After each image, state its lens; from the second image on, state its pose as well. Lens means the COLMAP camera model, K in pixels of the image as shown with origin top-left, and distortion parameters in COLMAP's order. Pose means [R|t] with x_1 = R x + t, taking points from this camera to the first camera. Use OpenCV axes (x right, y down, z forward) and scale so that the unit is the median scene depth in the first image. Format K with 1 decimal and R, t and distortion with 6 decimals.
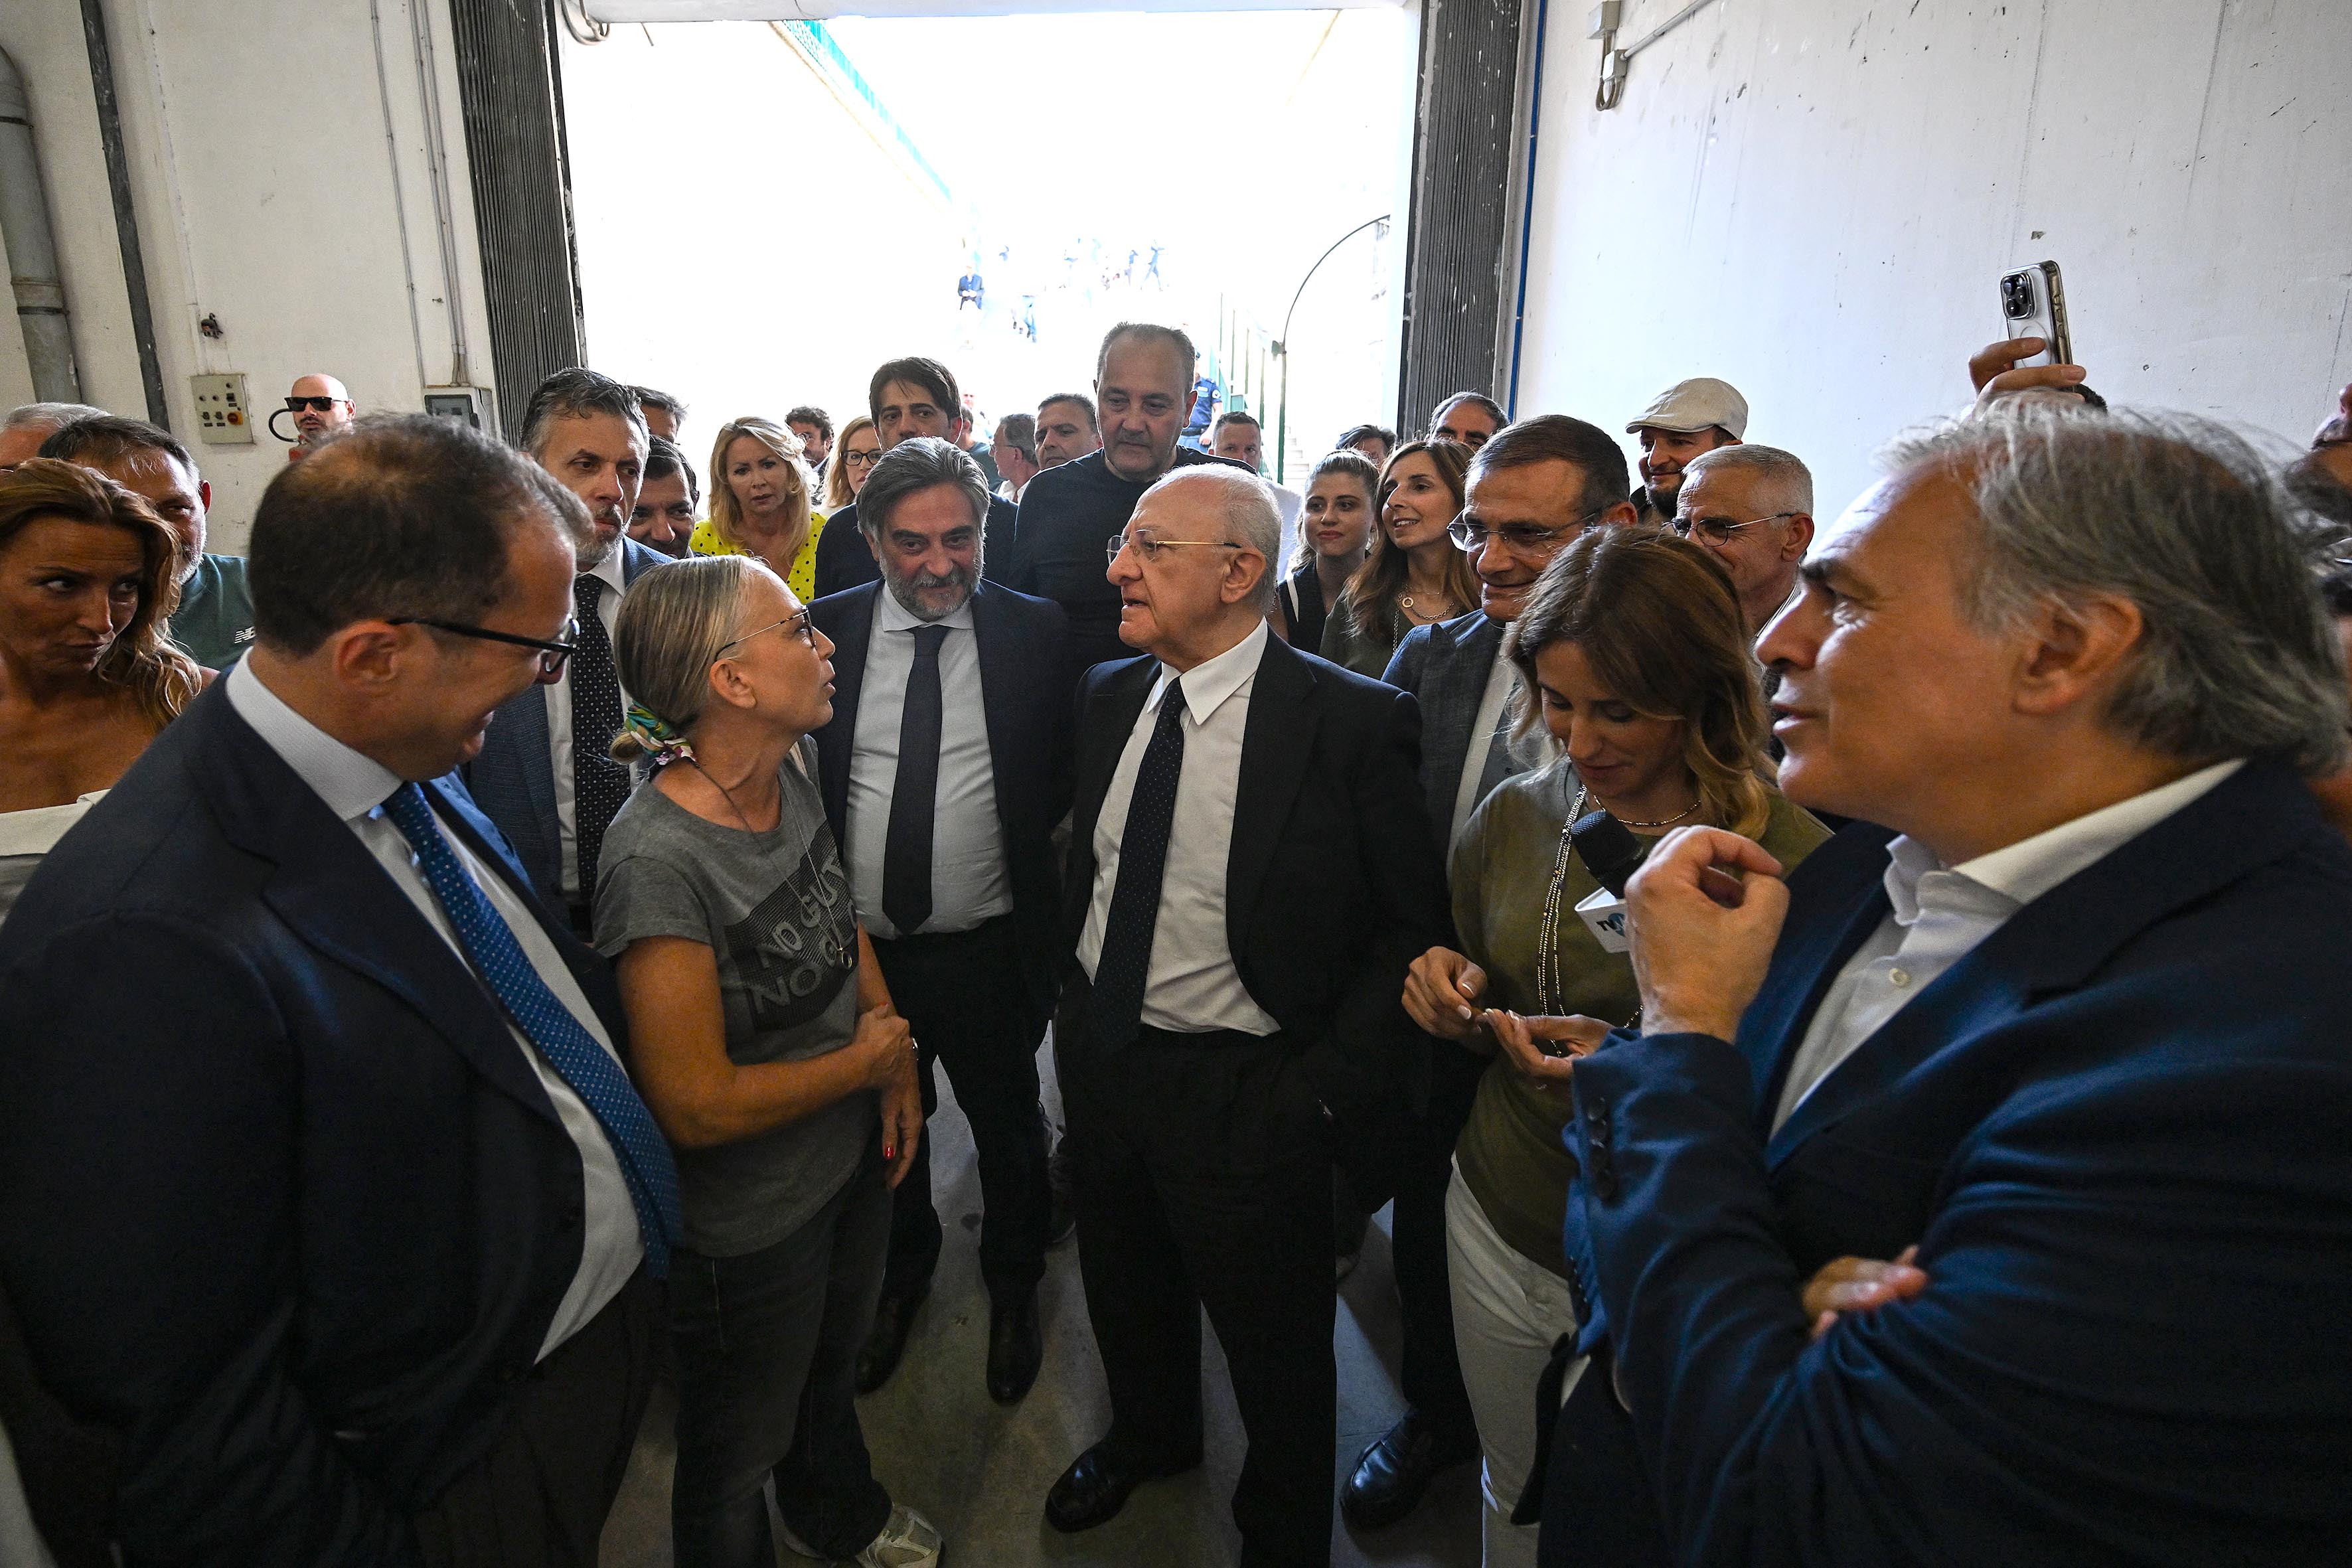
lens RADIAL K [[954.9, 0, 1160.1], [0, 954.9, 646.1], [0, 0, 1]] dist [0.003121, 0.001718]
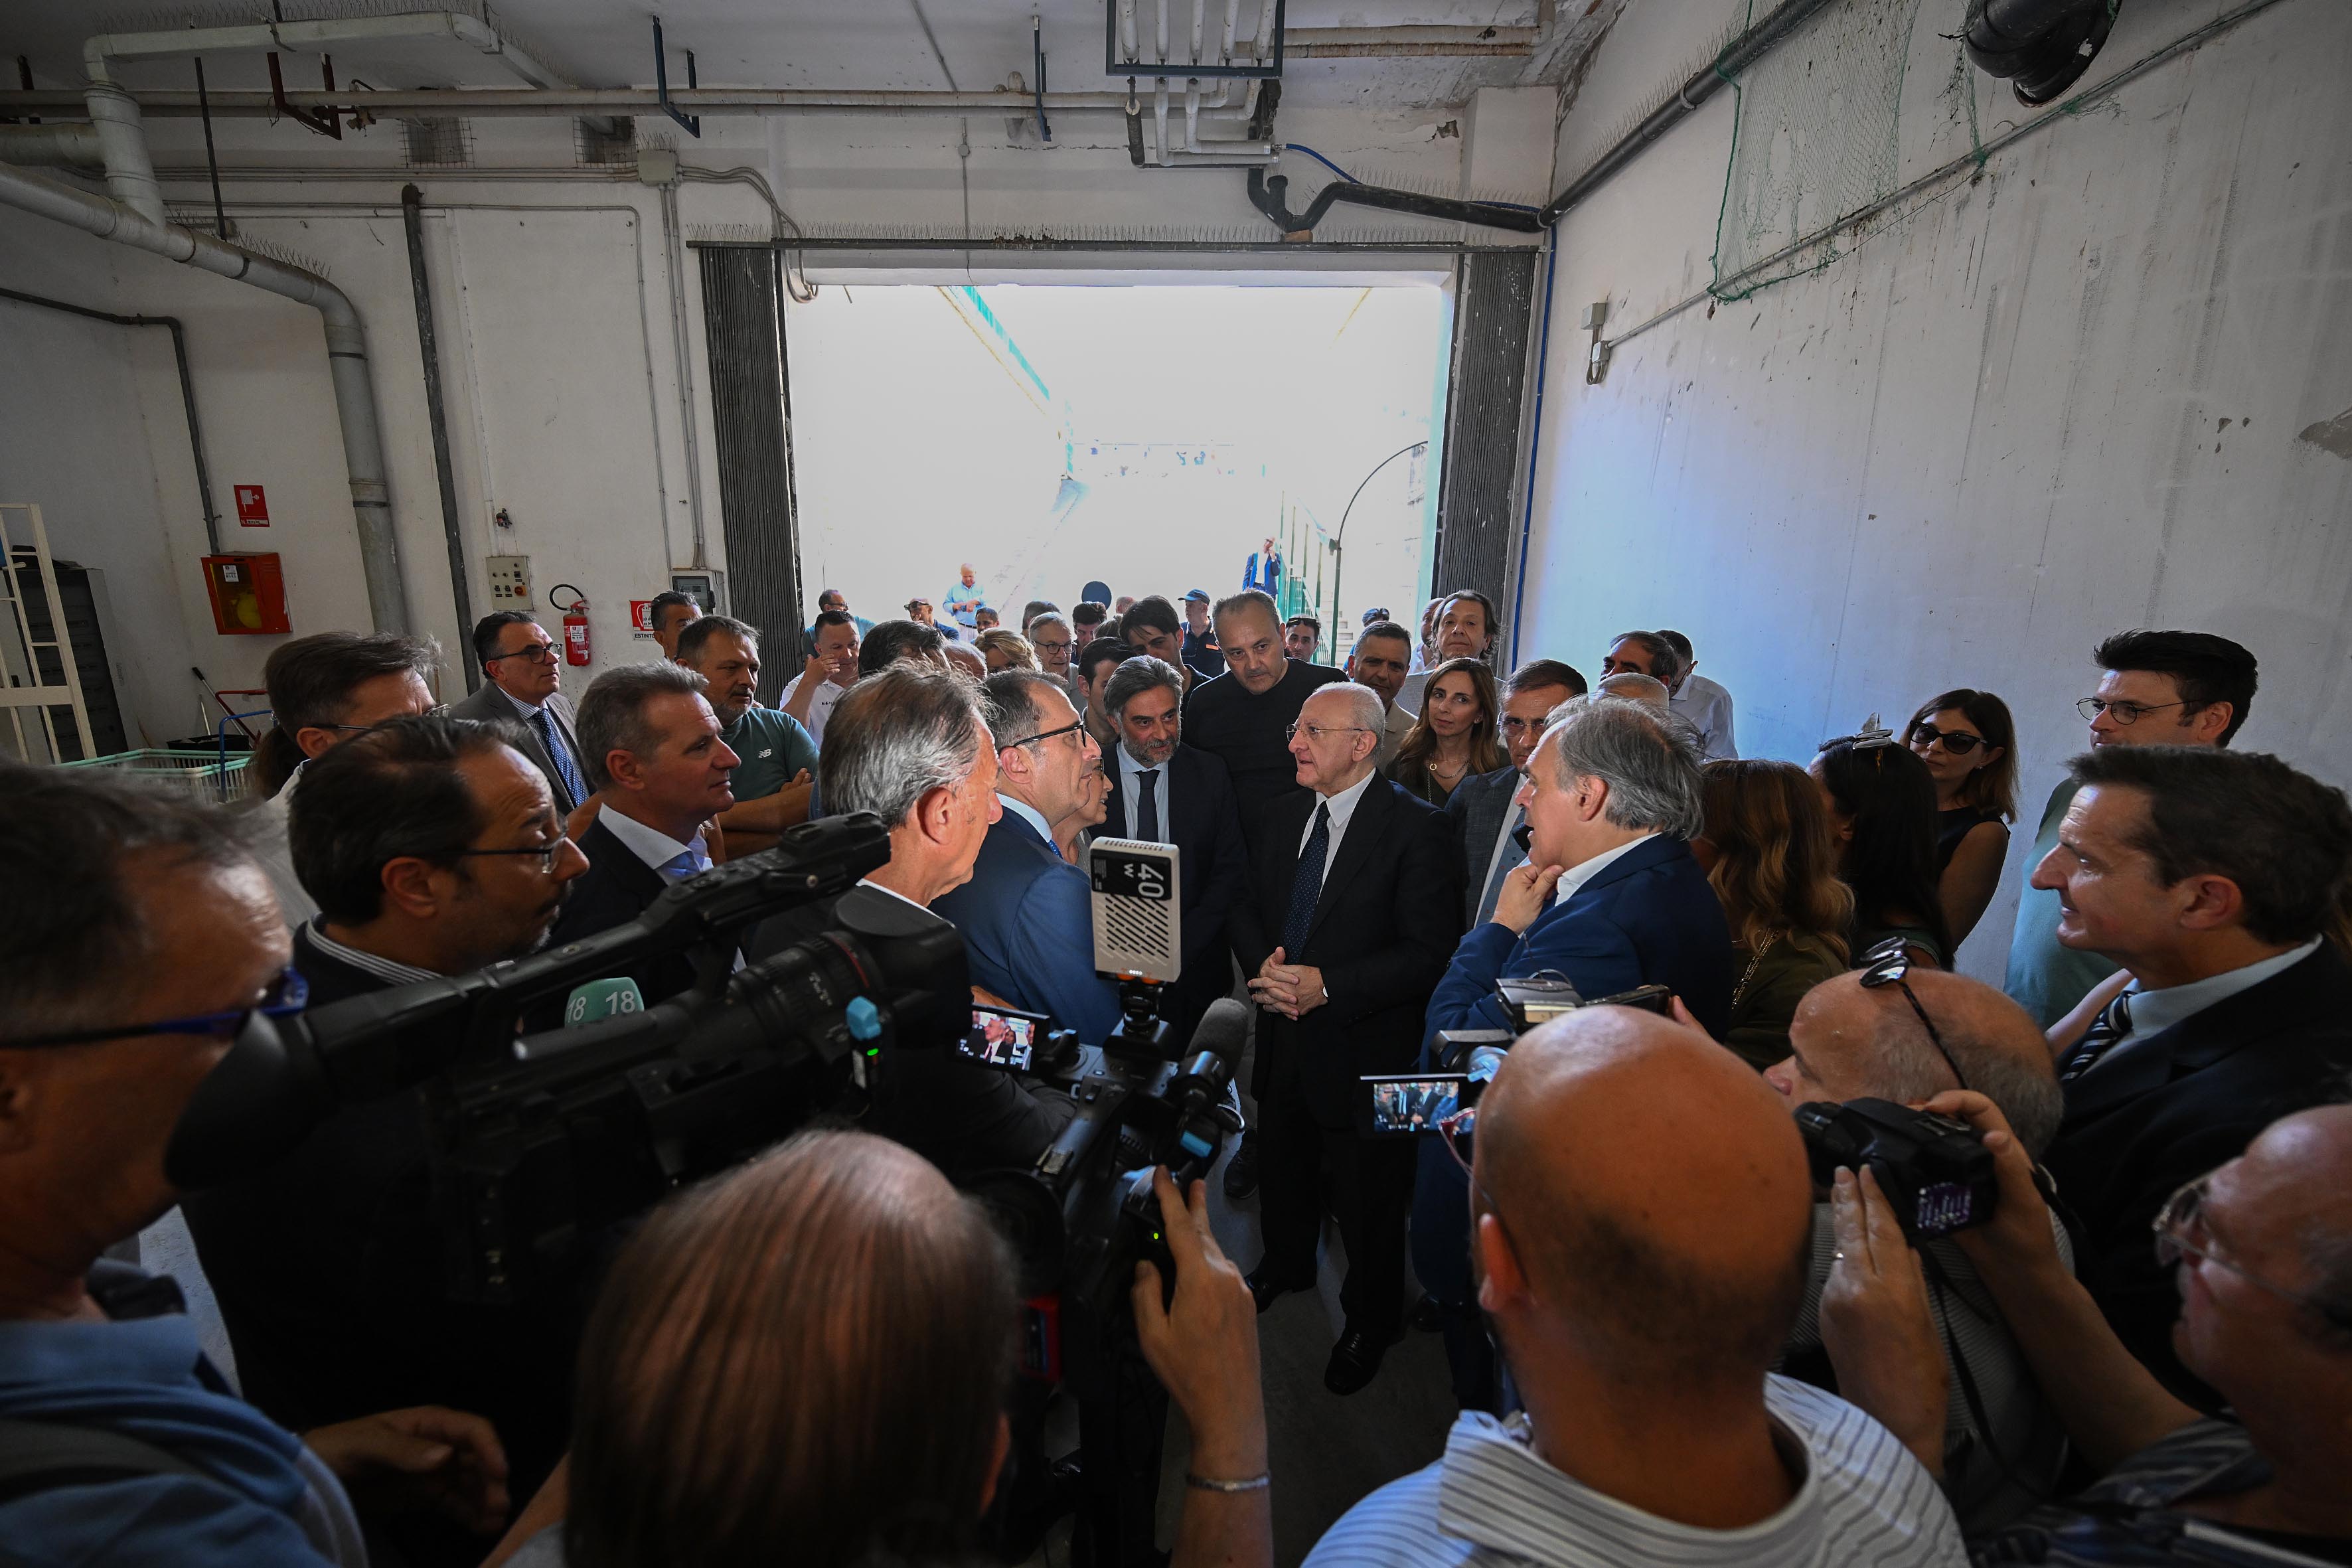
lens RADIAL K [[954.9, 0, 1175.5], [0, 954.9, 788.3], [0, 0, 1]] dist [0.003121, 0.001718]
pose [[0.999816, 0.017592, 0.007612, -0.100290], [-0.017674, 0.999786, 0.010783, -0.004231], [-0.007421, -0.010915, 0.999913, -0.287546]]
